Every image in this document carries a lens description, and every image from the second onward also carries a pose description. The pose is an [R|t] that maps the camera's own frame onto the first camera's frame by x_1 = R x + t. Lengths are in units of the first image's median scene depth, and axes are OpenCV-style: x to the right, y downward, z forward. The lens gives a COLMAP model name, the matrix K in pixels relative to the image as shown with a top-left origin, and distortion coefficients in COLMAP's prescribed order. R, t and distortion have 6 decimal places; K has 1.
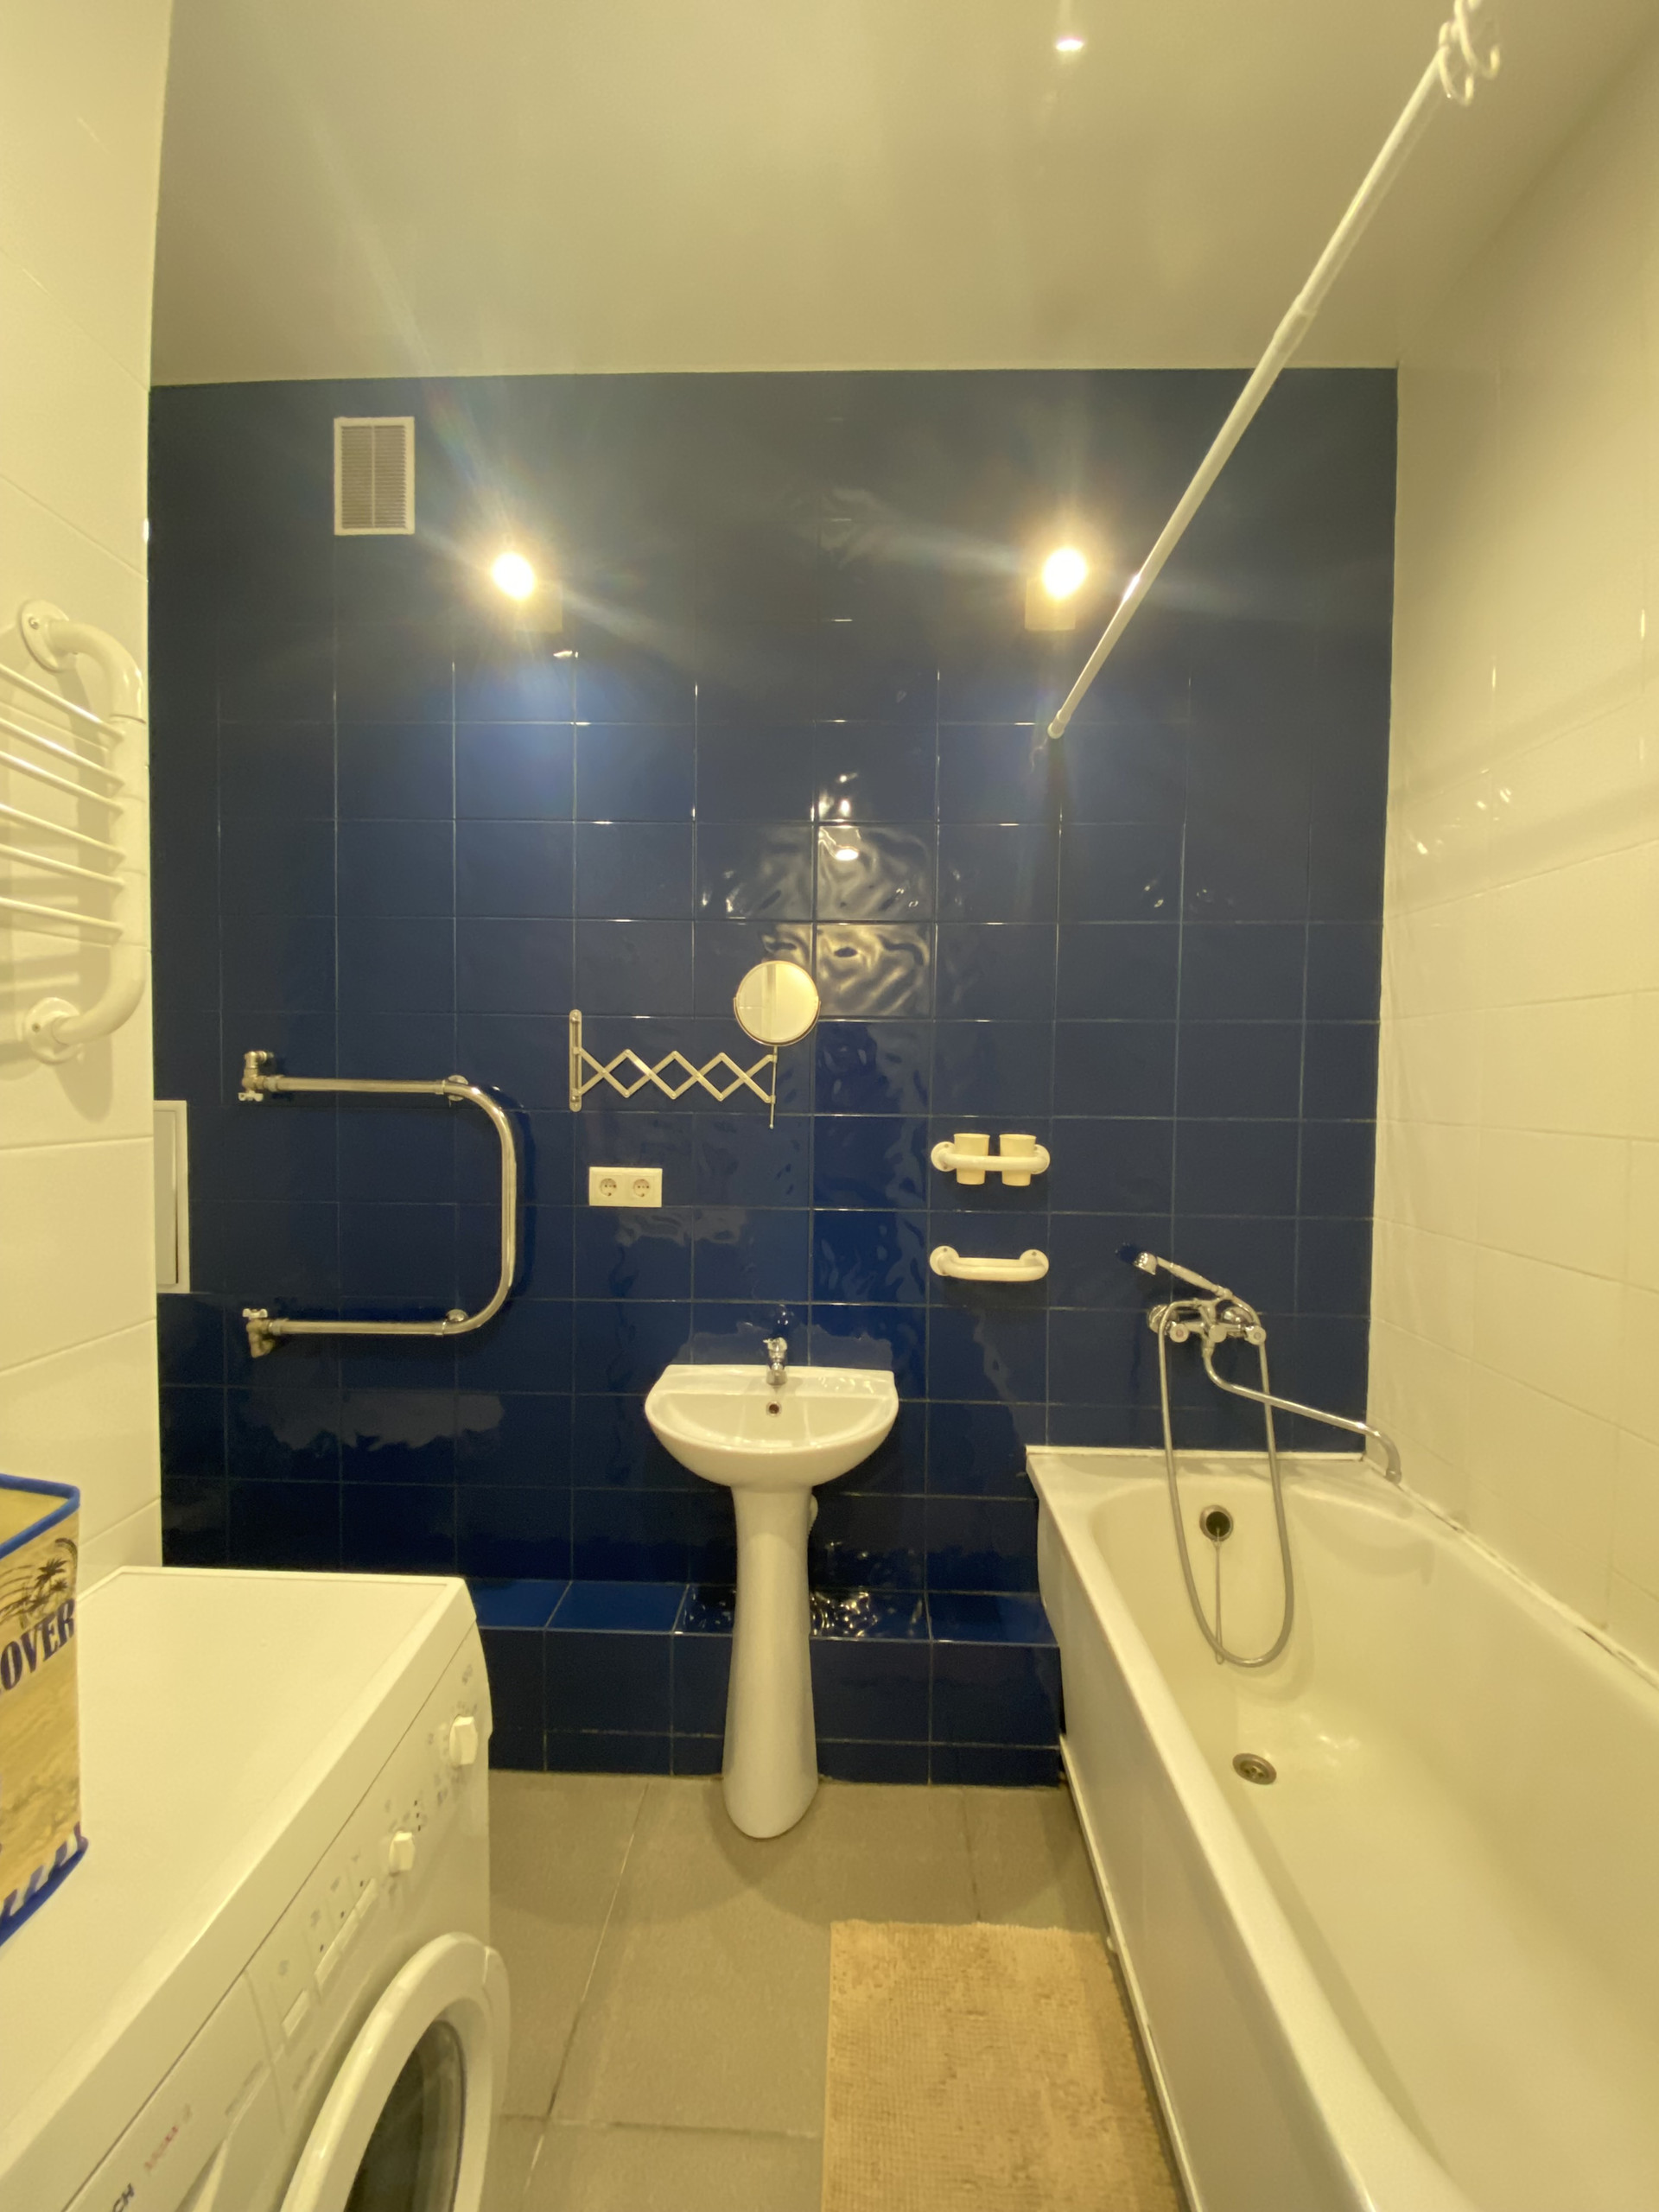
lens RADIAL K [[889.7, 0, 829.5], [0, 889.7, 1106.0], [0, 0, 1]] dist [0.054224, -0.037068]
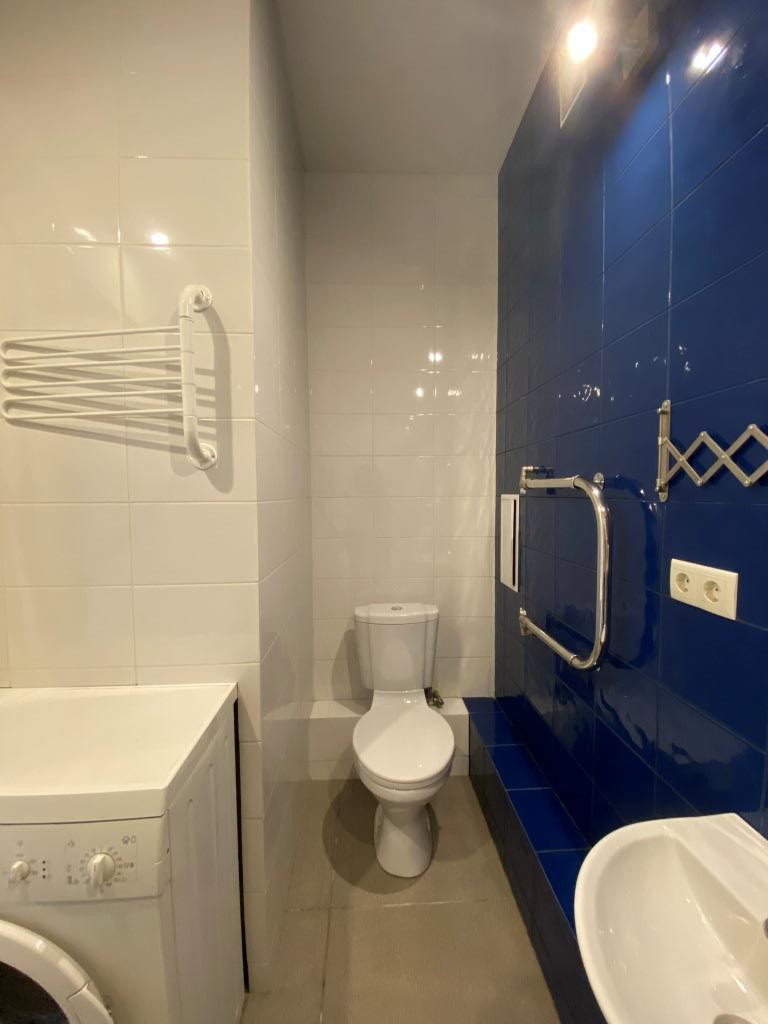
lens RADIAL K [[411.8, 0, 384.0], [0, 411.8, 512.0], [0, 0, 1]] dist [0.054224, -0.037068]
pose [[0.091166, 0.037456, -0.995131, 0.162307], [-0.022827, 0.999108, 0.035514, 0.008305], [0.995574, 0.019478, 0.091940, 0.645353]]
